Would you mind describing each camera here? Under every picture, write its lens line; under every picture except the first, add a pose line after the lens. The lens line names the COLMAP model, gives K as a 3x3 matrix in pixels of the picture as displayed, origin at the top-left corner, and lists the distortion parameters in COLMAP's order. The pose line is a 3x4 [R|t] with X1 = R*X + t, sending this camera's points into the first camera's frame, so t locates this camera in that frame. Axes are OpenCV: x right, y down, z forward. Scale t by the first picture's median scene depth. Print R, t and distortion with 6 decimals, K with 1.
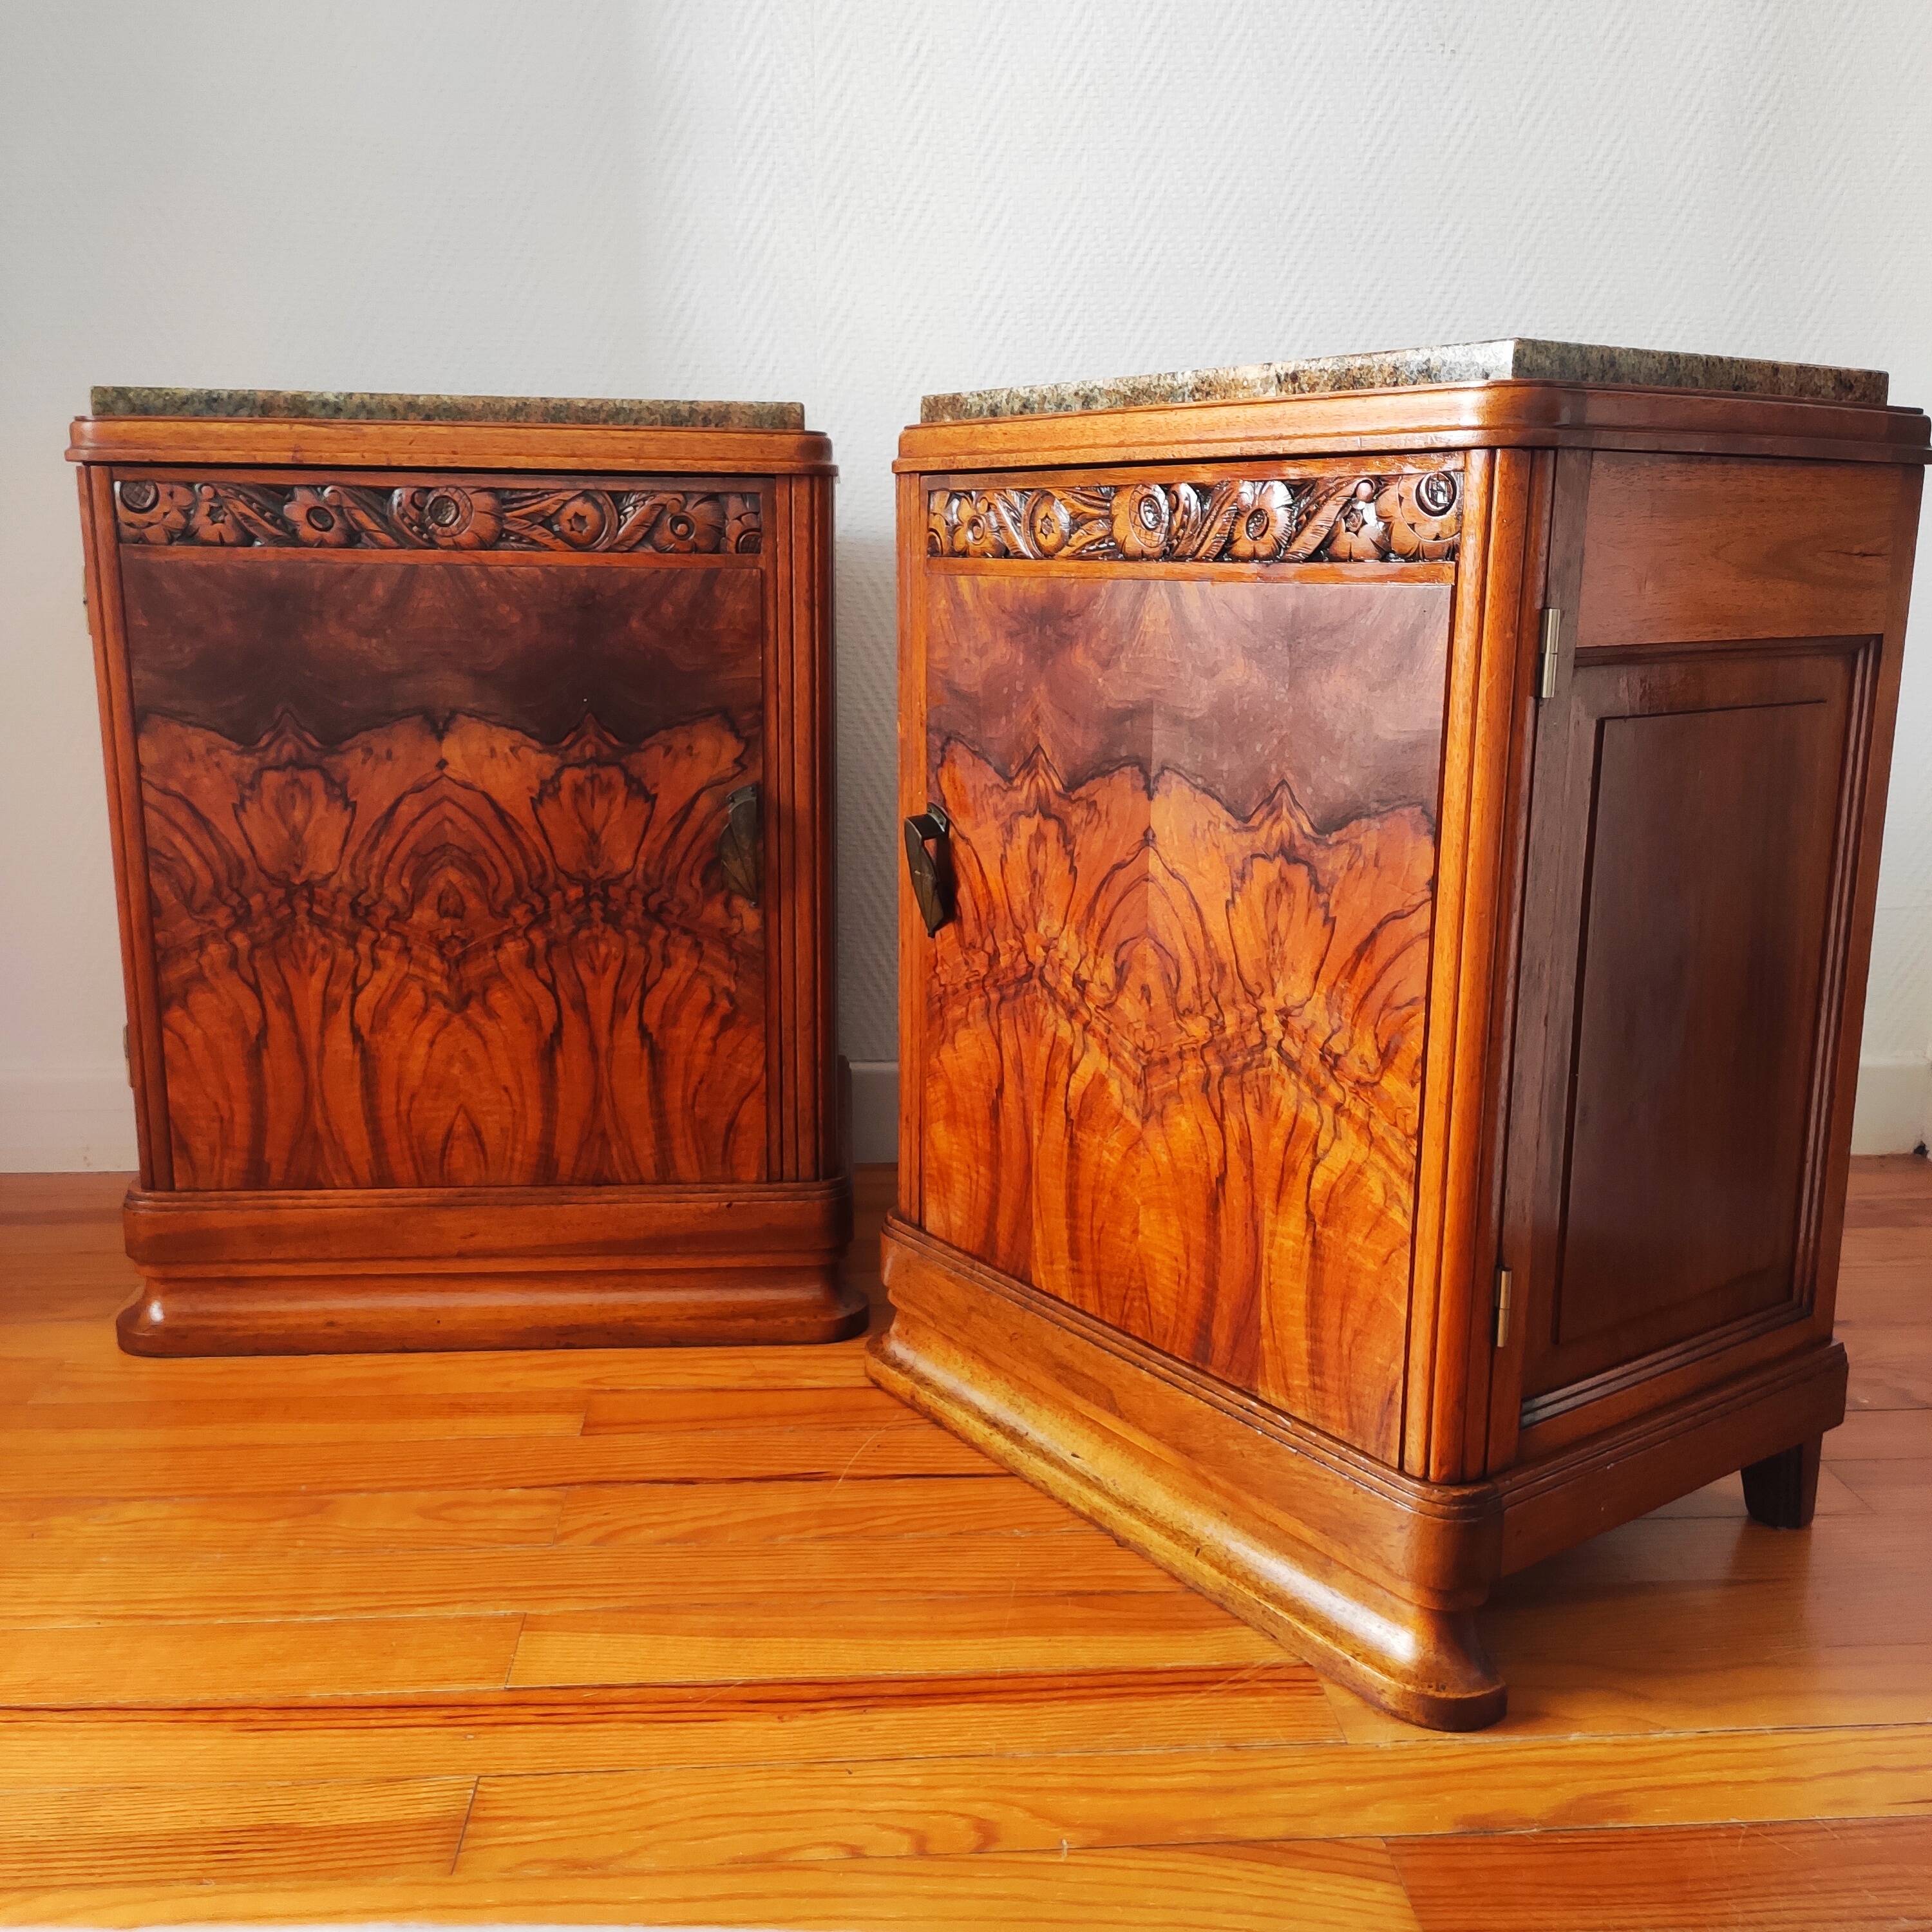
lens RADIAL K [[1954.8, 0, 969.0], [0, 1954.8, 974.1], [0, 0, 1]] dist [0.039577, 0.000000]
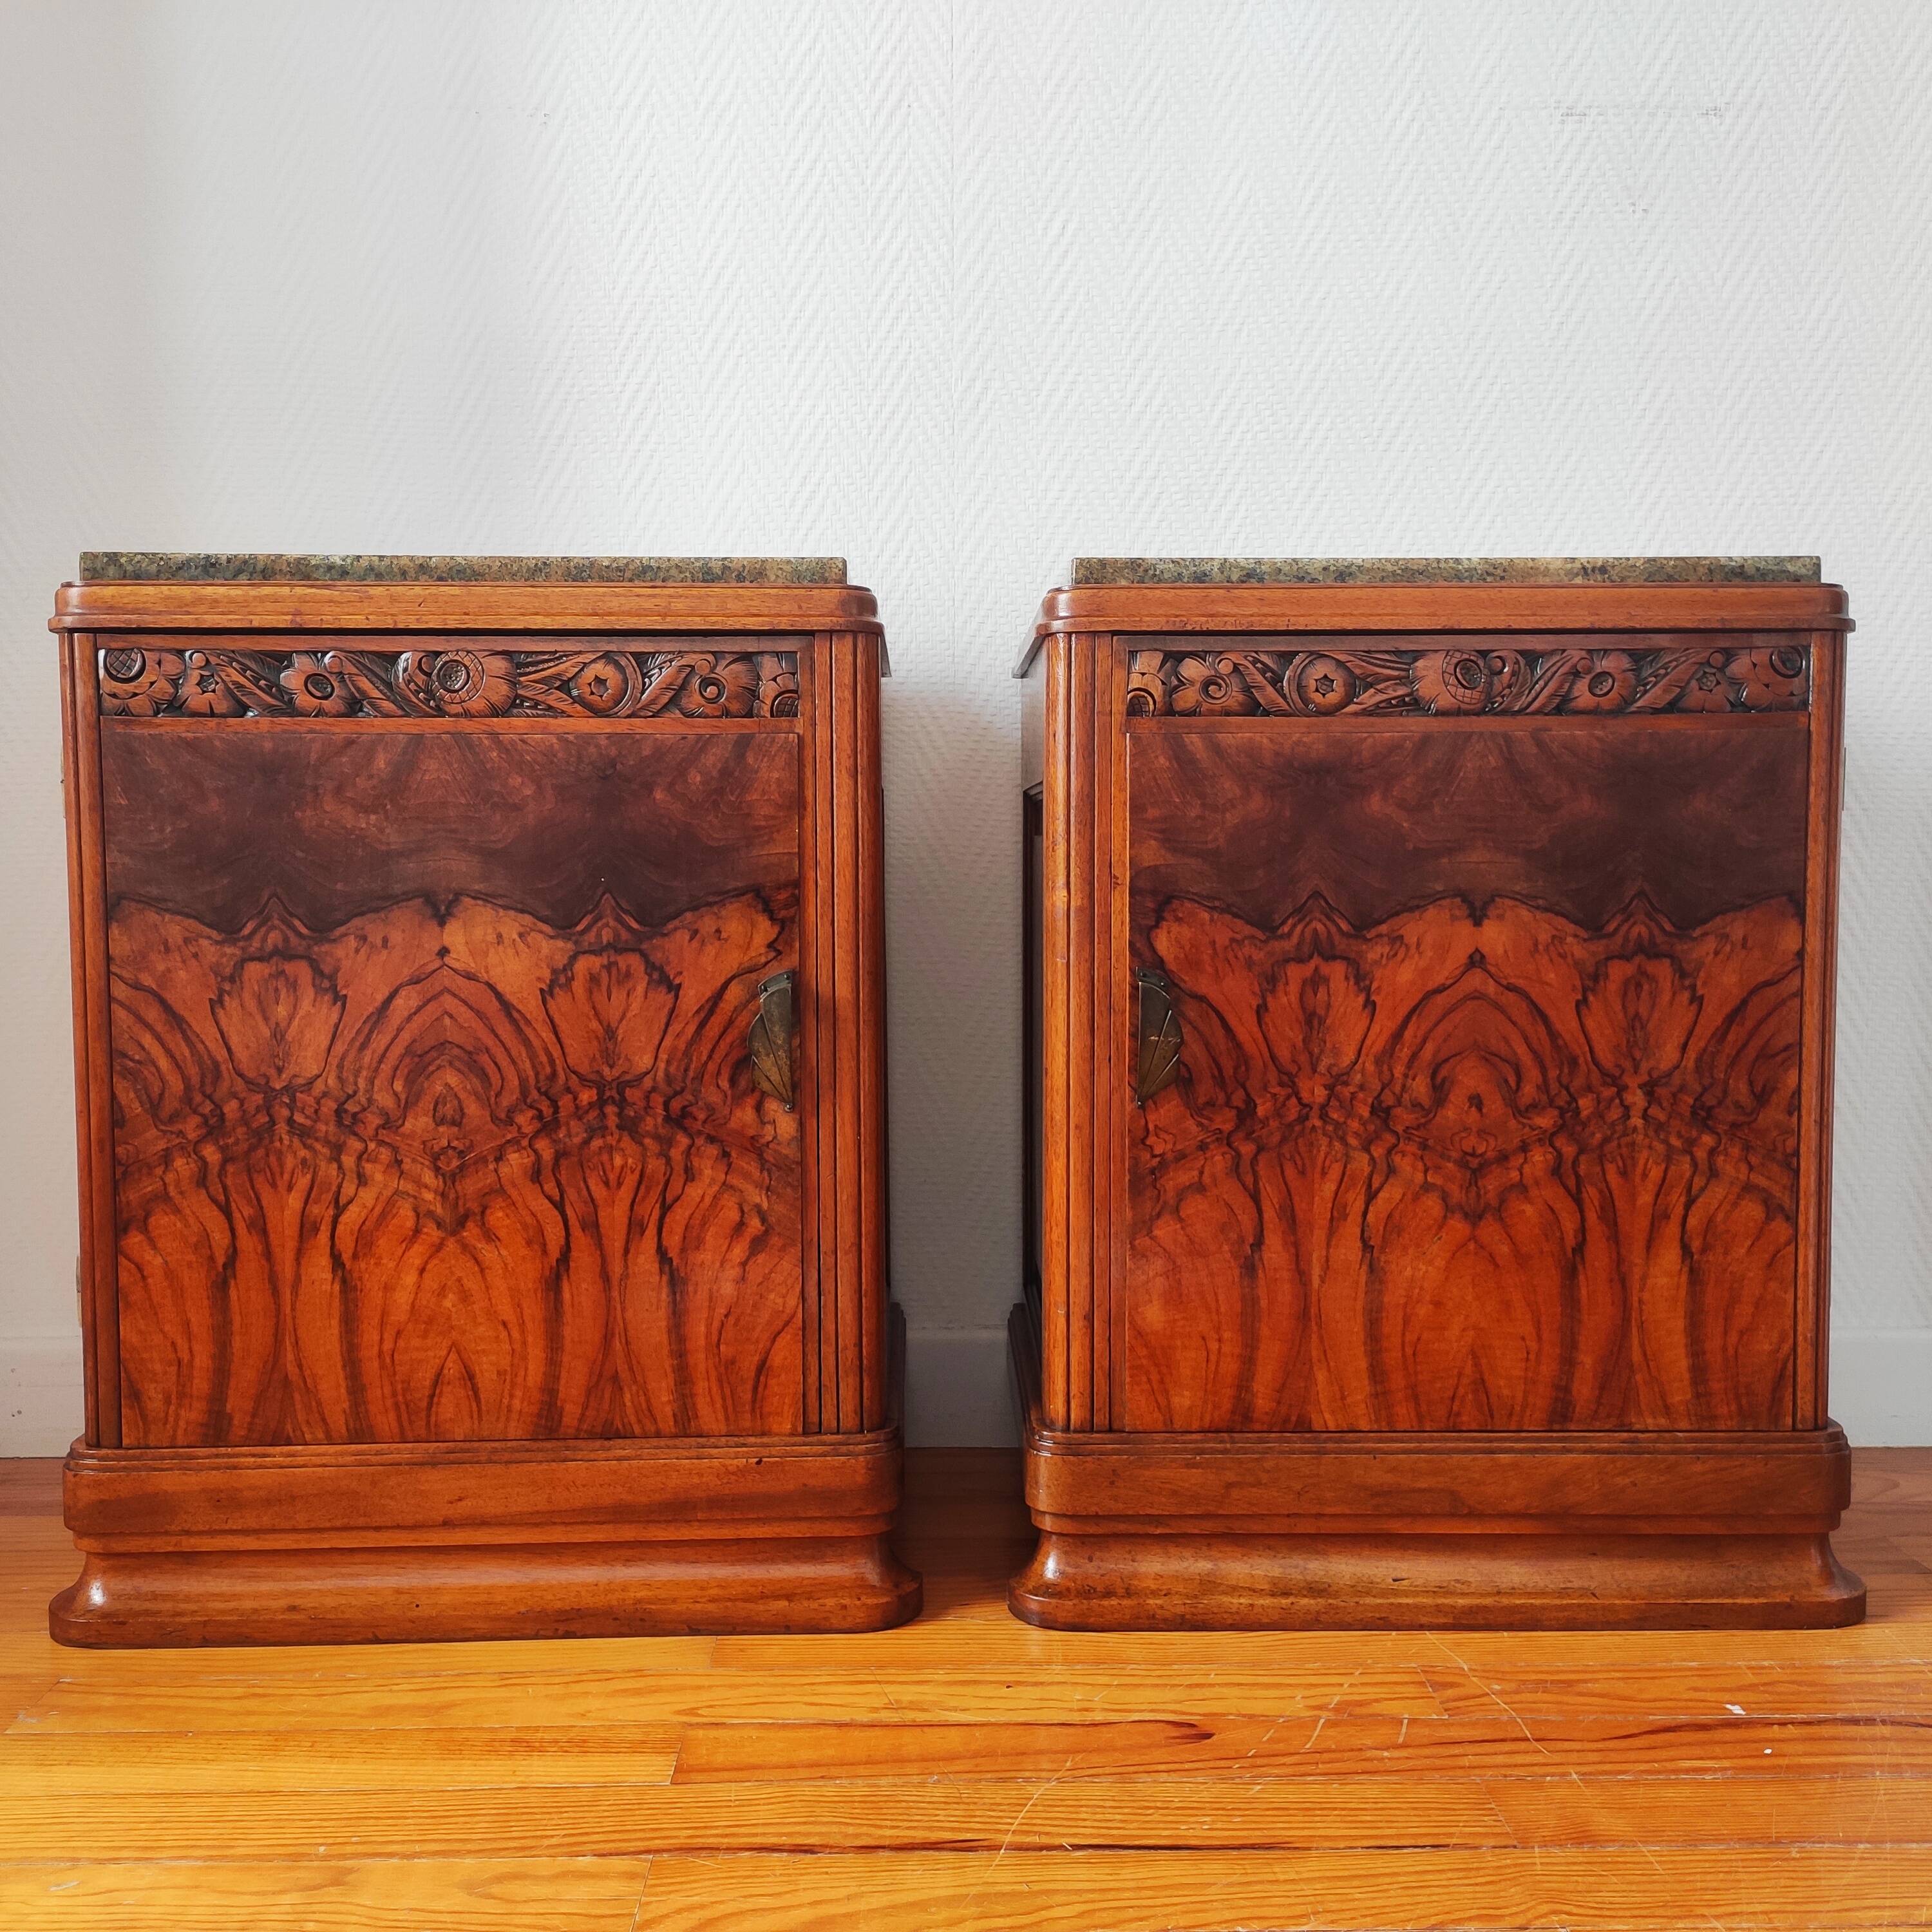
lens RADIAL K [[1954.8, 0, 967.4], [0, 1954.8, 963.2], [0, 0, 1]] dist [0.039577, 0.000000]
pose [[0.999308, -0.013035, -0.034840, 0.001890], [0.007216, 0.986733, -0.162192, 0.044603], [0.036492, 0.161829, 0.986144, 0.125449]]
